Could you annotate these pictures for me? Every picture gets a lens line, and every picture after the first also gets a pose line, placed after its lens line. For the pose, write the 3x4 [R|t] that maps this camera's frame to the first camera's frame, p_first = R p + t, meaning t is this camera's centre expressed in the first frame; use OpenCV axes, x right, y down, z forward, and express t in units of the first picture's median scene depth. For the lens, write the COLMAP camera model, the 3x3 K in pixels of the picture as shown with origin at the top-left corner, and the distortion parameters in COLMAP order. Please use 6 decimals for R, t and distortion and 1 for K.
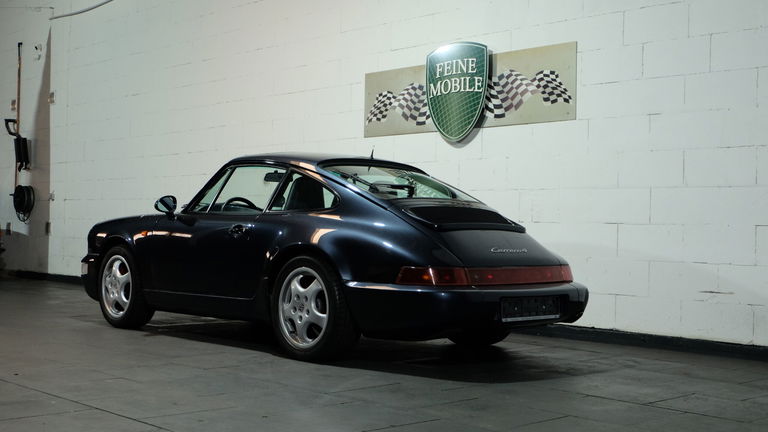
lens RADIAL K [[975.8, 0, 385.1], [0, 975.8, 212.7], [0, 0, 1]] dist [0.024532, 0.000000]
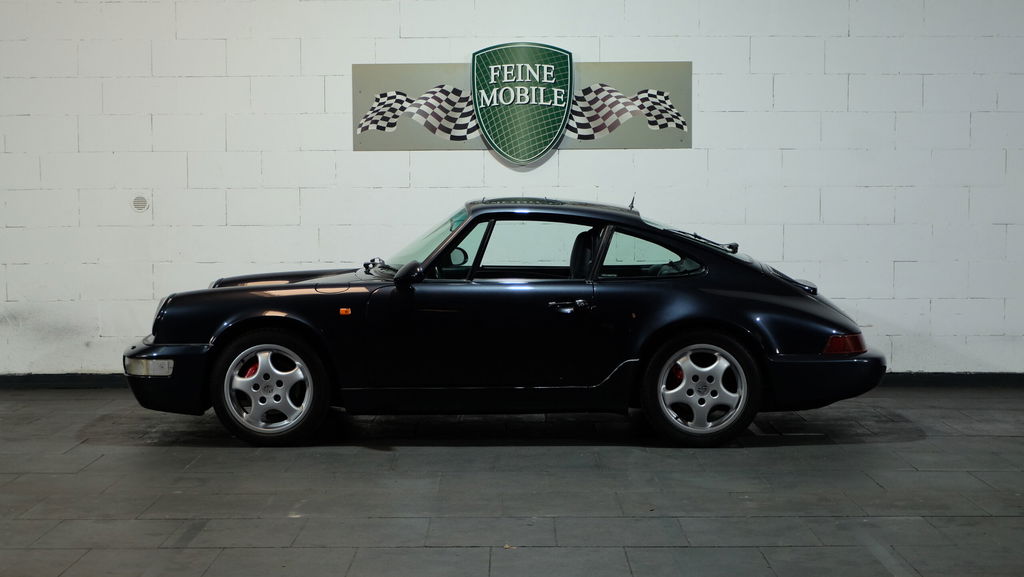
lens RADIAL K [[1431.3, 0, 510.5], [0, 1431.3, 291.6], [0, 0, 1]] dist [-0.024640, 0.000000]
pose [[0.699582, -0.071283, 0.710988, -0.833754], [0.004405, 0.995423, 0.095465, -0.085288], [-0.714539, -0.063654, 0.696694, 0.171760]]
